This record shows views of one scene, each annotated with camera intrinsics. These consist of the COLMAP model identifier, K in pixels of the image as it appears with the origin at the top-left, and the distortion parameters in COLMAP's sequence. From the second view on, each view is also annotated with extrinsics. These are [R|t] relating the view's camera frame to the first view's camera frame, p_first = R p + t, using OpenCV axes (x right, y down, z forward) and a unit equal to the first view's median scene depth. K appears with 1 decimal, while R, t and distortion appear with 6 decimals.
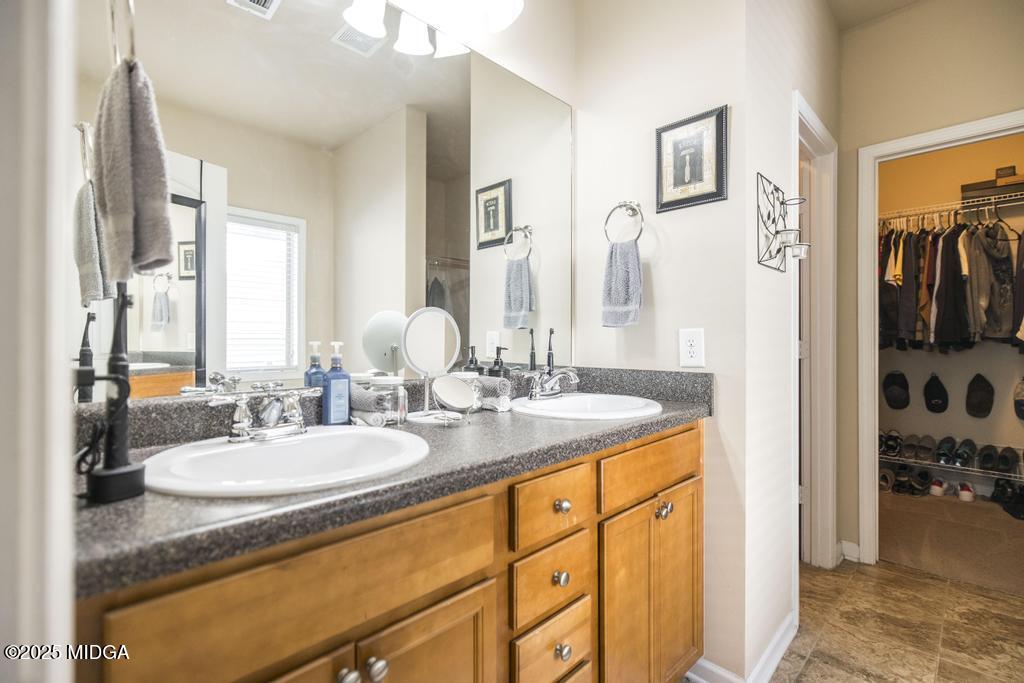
lens RADIAL K [[475.4, 0, 514.6], [0, 475.4, 341.4], [0, 0, 1]] dist [-0.000749, 0.000255]
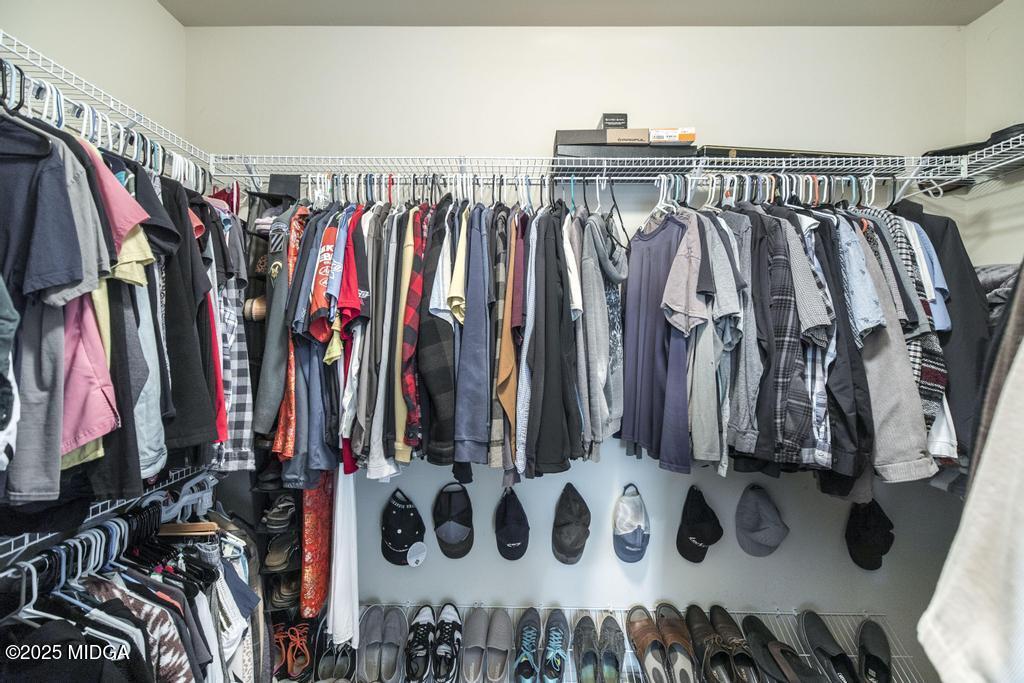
lens RADIAL K [[440.8, 0, 511.5], [0, 440.8, 338.1], [0, 0, 1]] dist [0.008642, -0.000280]
pose [[0.701944, 0.004236, 0.712219, 0.581342], [-0.010023, 0.999942, 0.003931, -0.109336], [-0.712161, -0.009898, 0.701946, 0.714270]]
